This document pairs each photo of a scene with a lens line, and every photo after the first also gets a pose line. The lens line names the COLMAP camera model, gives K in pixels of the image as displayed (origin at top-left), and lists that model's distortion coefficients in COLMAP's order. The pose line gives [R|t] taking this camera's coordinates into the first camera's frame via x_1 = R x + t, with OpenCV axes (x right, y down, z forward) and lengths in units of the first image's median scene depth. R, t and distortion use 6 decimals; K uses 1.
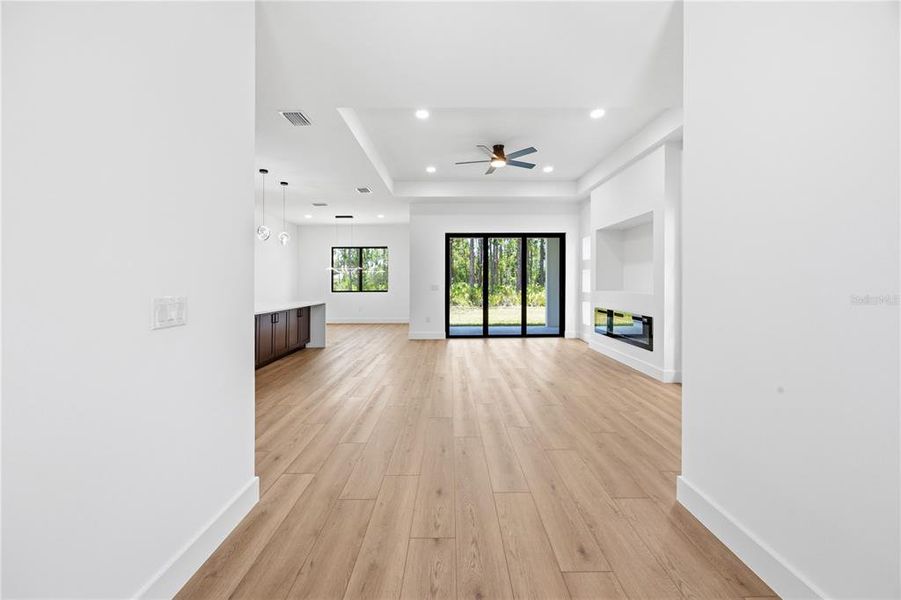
lens RADIAL K [[348.3, 0, 452.7], [0, 348.3, 294.7], [0, 0, 1]] dist [-0.000051, -0.000359]
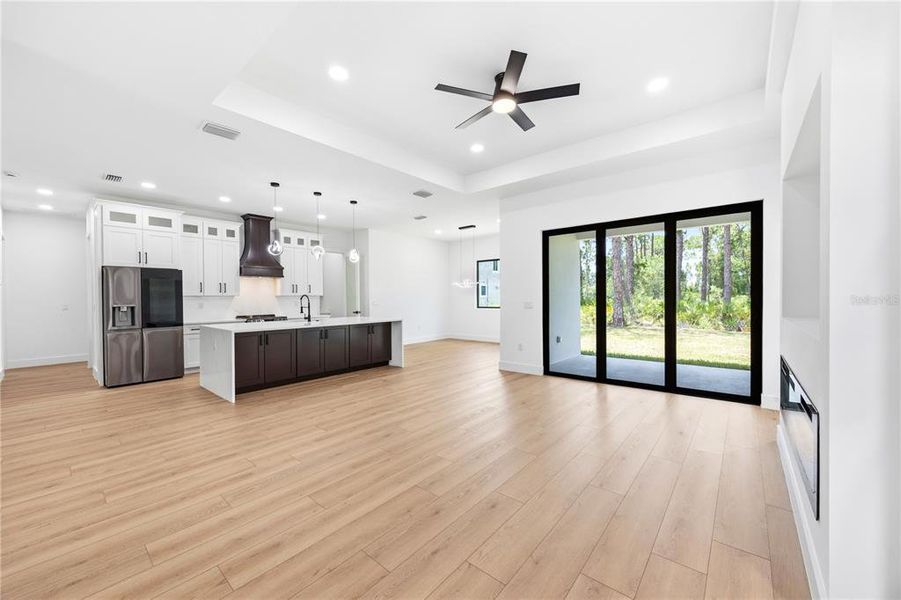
lens RADIAL K [[348.3, 0, 451.2], [0, 348.3, 300.3], [0, 0, 1]] dist [-0.000051, -0.000359]
pose [[0.758640, 0.003677, -0.651500, 0.309756], [-0.018248, 0.999712, -0.015606, -0.014677], [0.651255, 0.023728, 0.758488, 0.319564]]
